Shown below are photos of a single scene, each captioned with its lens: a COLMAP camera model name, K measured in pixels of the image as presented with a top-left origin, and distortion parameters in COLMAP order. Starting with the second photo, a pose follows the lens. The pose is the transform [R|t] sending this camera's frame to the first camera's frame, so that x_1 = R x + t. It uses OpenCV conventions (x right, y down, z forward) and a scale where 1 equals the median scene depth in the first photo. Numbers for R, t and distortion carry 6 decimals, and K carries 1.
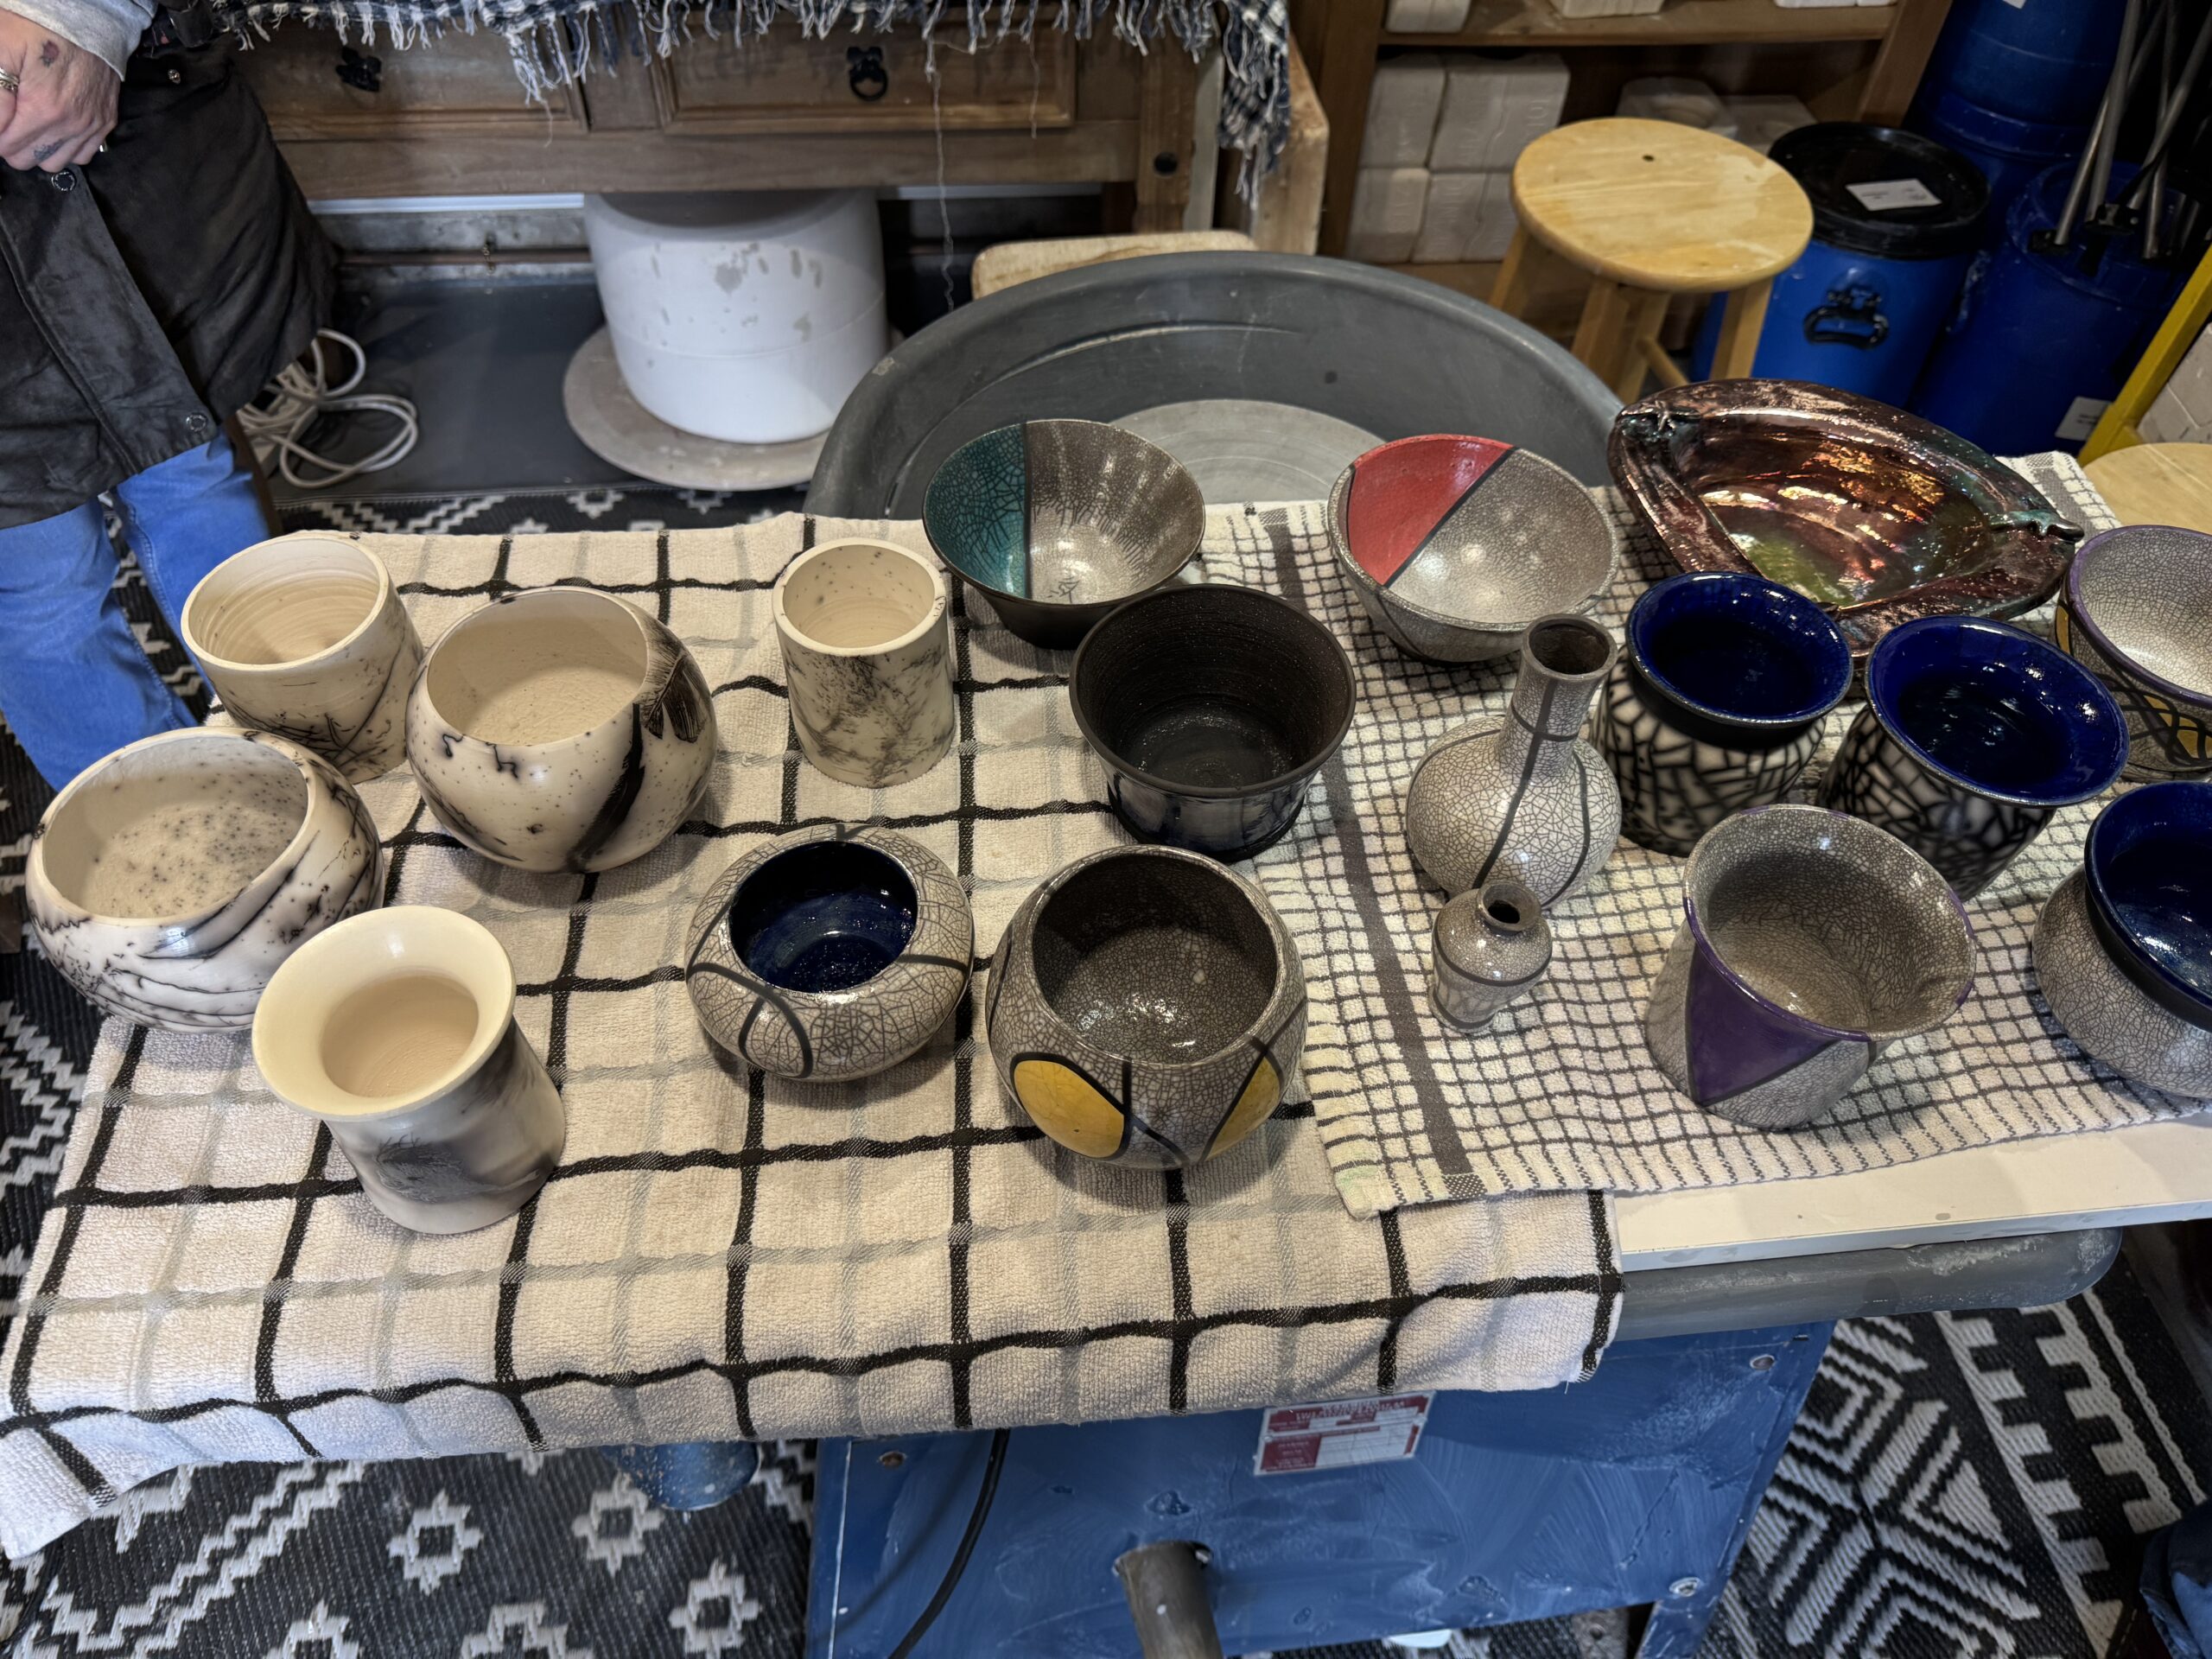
lens RADIAL K [[1732.8, 0, 983.1], [0, 1732.8, 827.9], [0, 0, 1]] dist [0.098539, -0.182565]
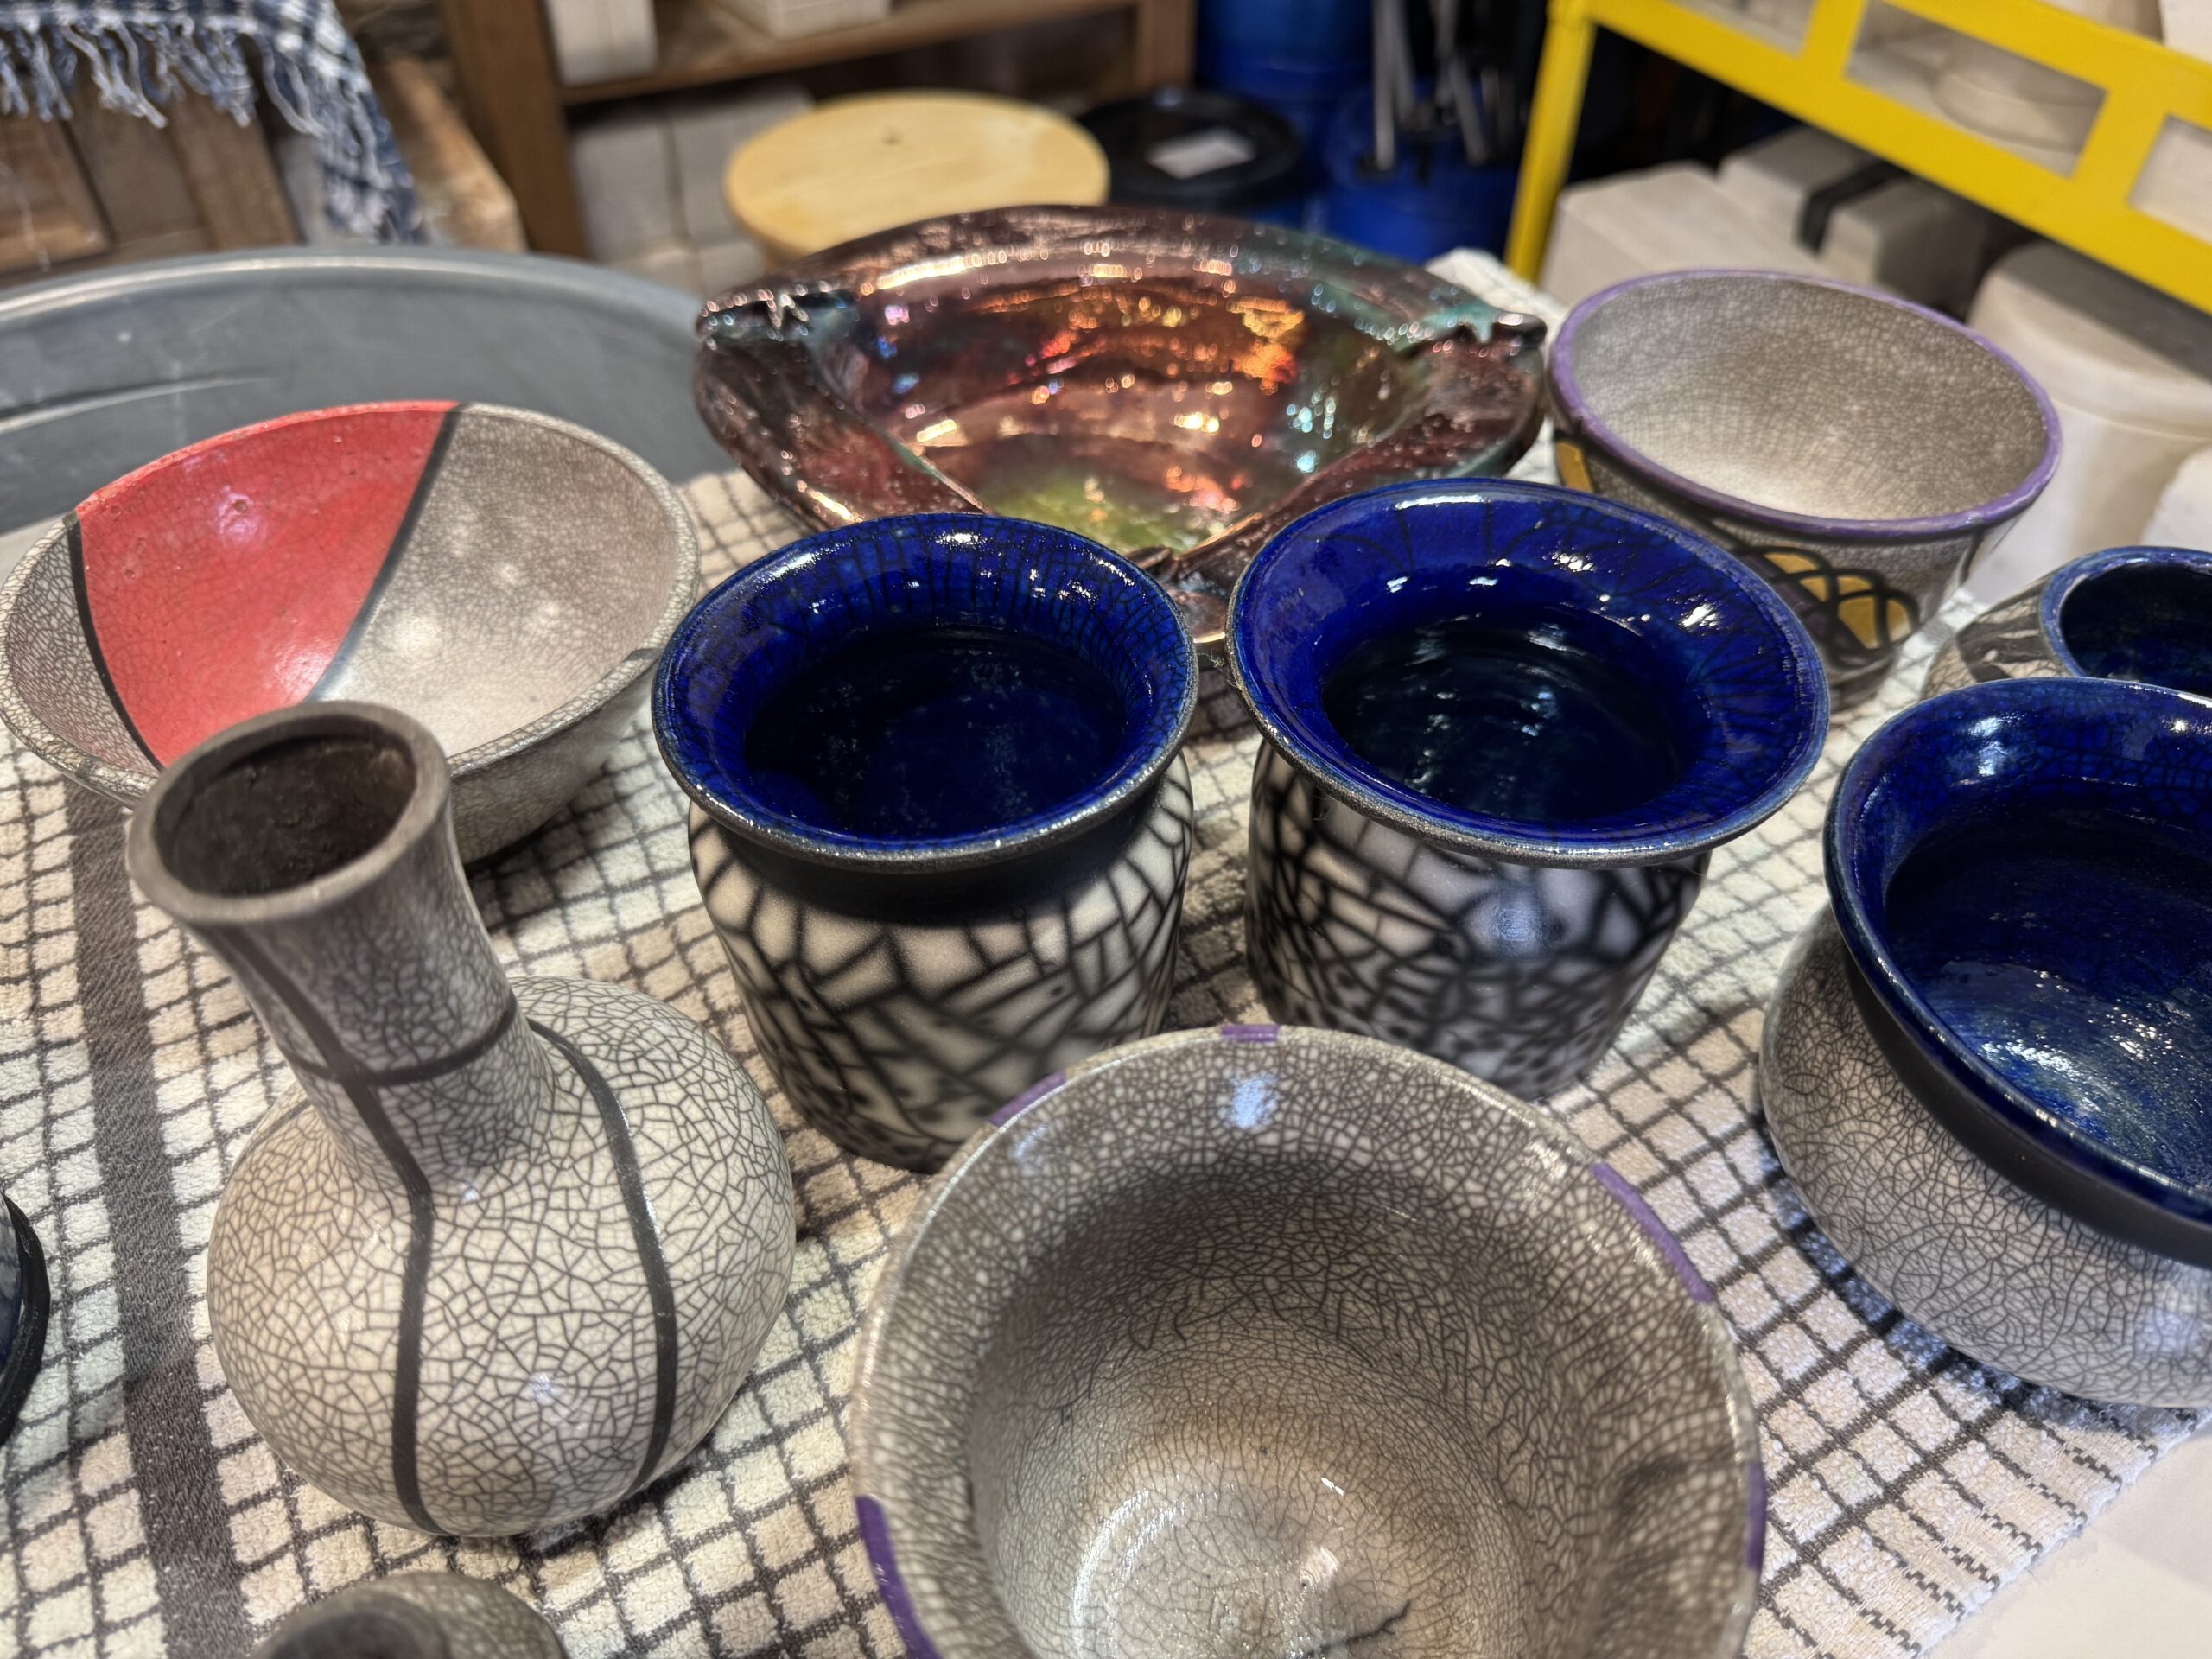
lens RADIAL K [[1732.8, 0, 983.1], [0, 1732.8, 827.9], [0, 0, 1]] dist [0.098539, -0.182565]
pose [[0.930908, -0.281964, 0.232177, 0.326491], [0.305424, 0.949533, -0.071443, -0.035180], [-0.200315, 0.137420, 0.970046, 0.589193]]
